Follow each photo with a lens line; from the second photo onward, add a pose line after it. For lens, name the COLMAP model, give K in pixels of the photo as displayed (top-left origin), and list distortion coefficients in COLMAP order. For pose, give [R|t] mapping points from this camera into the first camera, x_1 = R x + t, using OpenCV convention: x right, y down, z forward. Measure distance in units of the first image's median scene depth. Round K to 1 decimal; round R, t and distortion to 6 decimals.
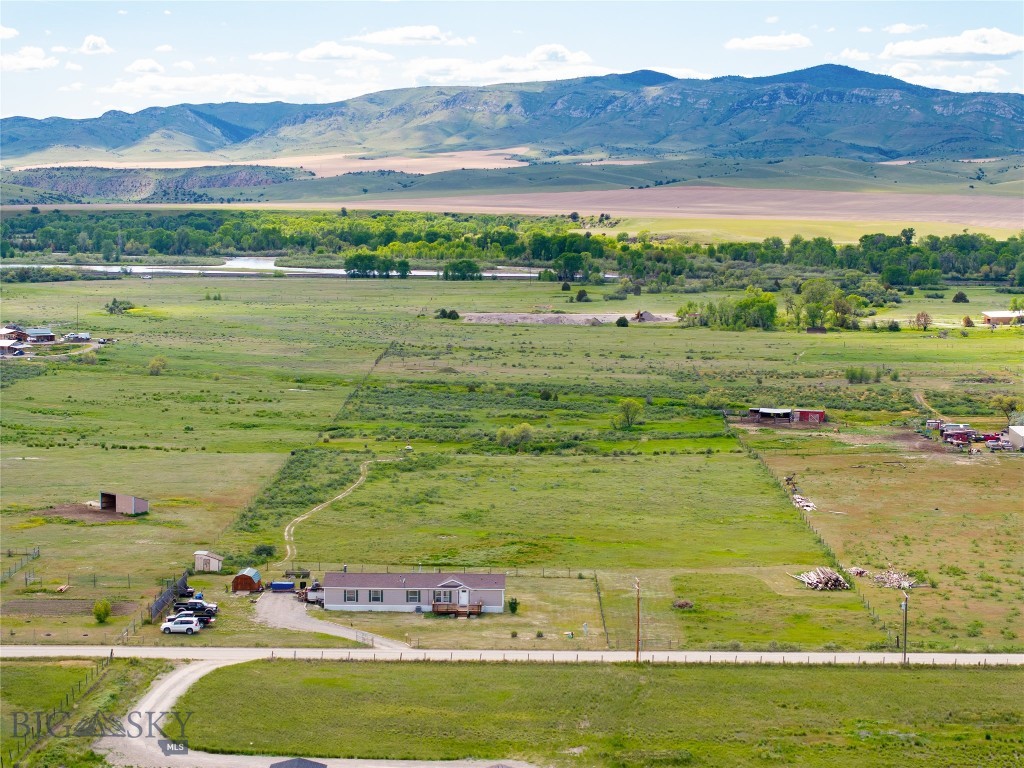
lens RADIAL K [[2016.7, 0, 512.0], [0, 2016.7, 384.0], [0, 0, 1]] dist [-0.179536, 1.175358]
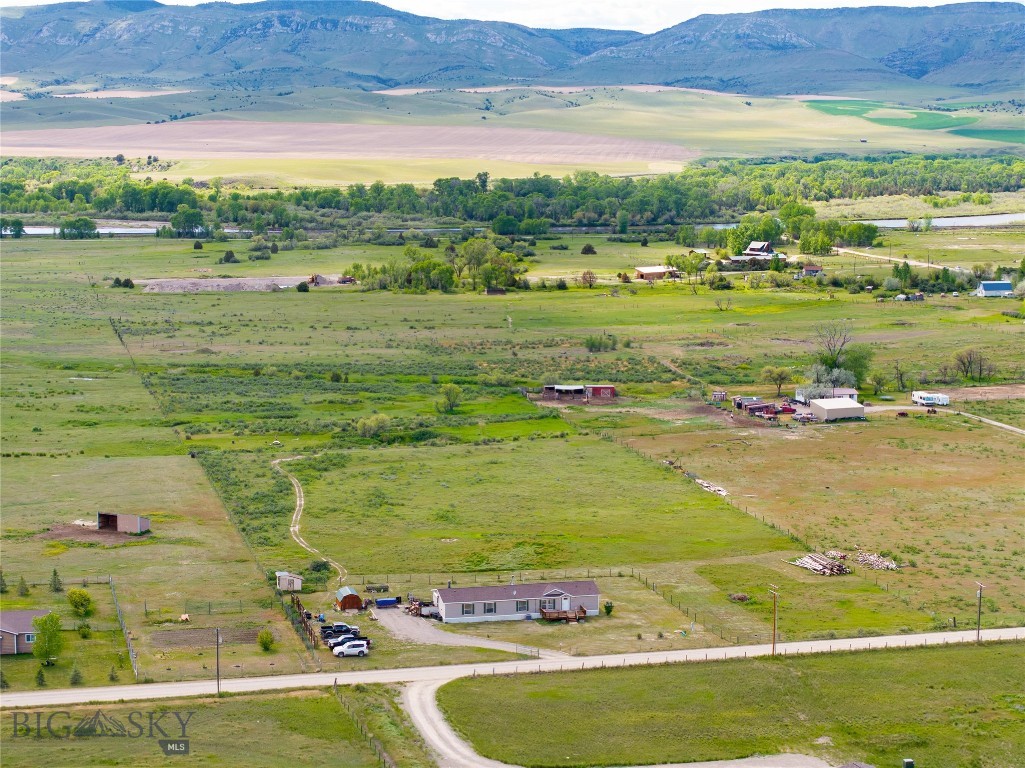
lens RADIAL K [[2018.7, 0, 512.5], [0, 2018.7, 384.0], [0, 0, 1]] dist [-0.179536, 1.175358]
pose [[0.970121, -0.036820, 0.239813, -0.111286], [0.028582, 0.998879, 0.037741, -0.021284], [-0.240934, -0.029759, 0.970085, -0.030689]]
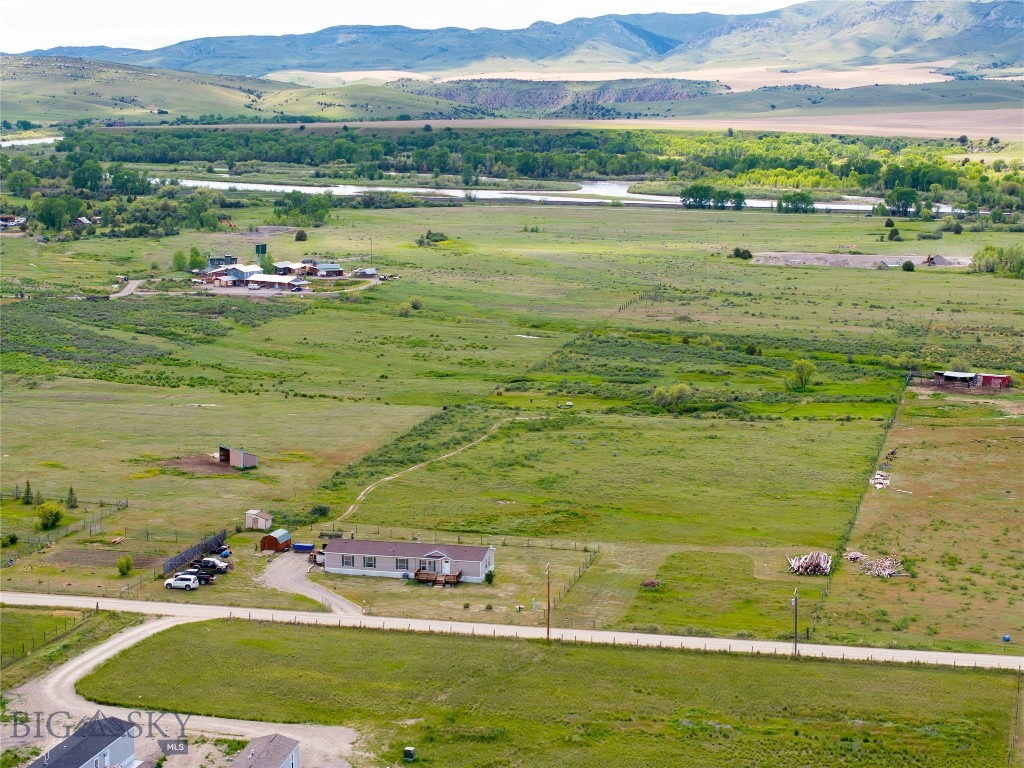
lens RADIAL K [[2016.7, 0, 512.0], [0, 2016.7, 384.0], [0, 0, 1]] dist [-0.179536, 1.175358]
pose [[0.978972, 0.031988, -0.201473, 0.080056], [-0.023366, 0.998712, 0.045030, -0.015554], [0.202654, -0.039376, 0.978458, -0.023498]]
